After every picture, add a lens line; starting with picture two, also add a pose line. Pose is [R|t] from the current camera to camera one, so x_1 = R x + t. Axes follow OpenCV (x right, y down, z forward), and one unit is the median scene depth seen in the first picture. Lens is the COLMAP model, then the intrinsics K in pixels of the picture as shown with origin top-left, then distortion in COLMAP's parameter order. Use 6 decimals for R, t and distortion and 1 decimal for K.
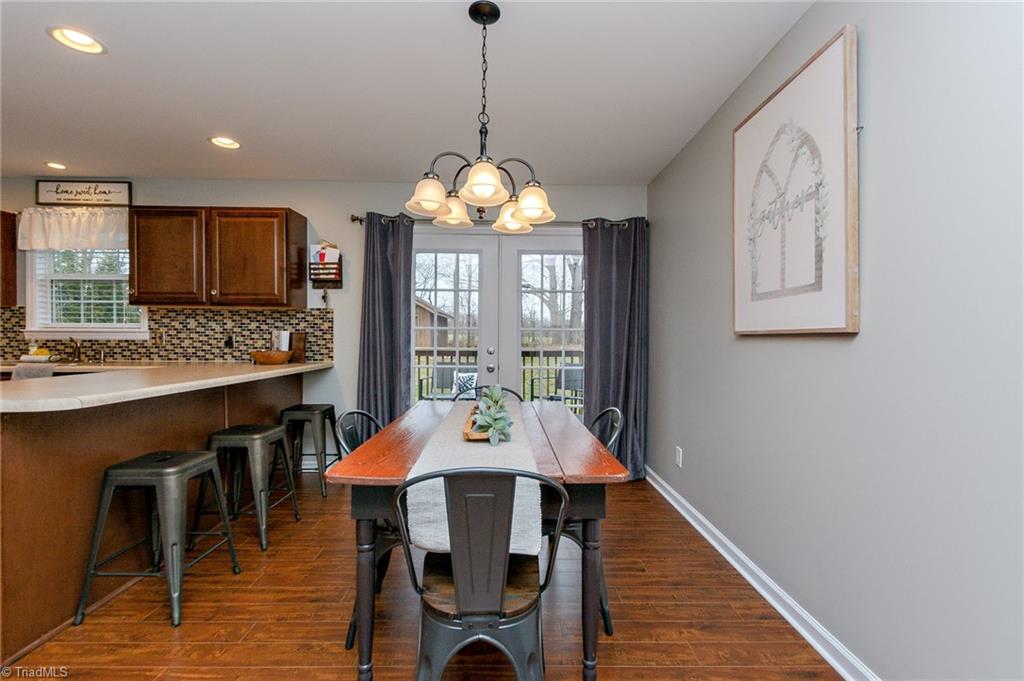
lens RADIAL K [[441.8, 0, 551.5], [0, 441.8, 321.5], [0, 0, 1]] dist [0.002771, 0.000039]
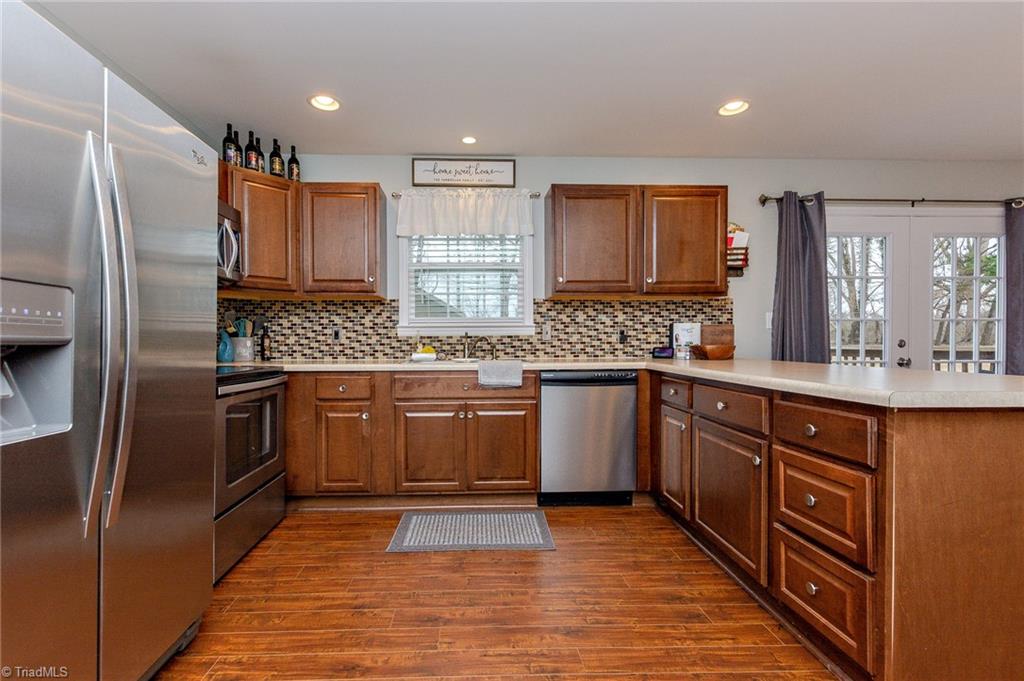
lens RADIAL K [[449.6, 0, 511.9], [0, 449.6, 321.1], [0, 0, 1]] dist [0.015752, 0.000034]
pose [[0.999891, -0.009506, 0.011319, -0.963571], [0.009384, 0.999898, 0.010757, 0.002660], [-0.011420, -0.010650, 0.999878, 0.081800]]
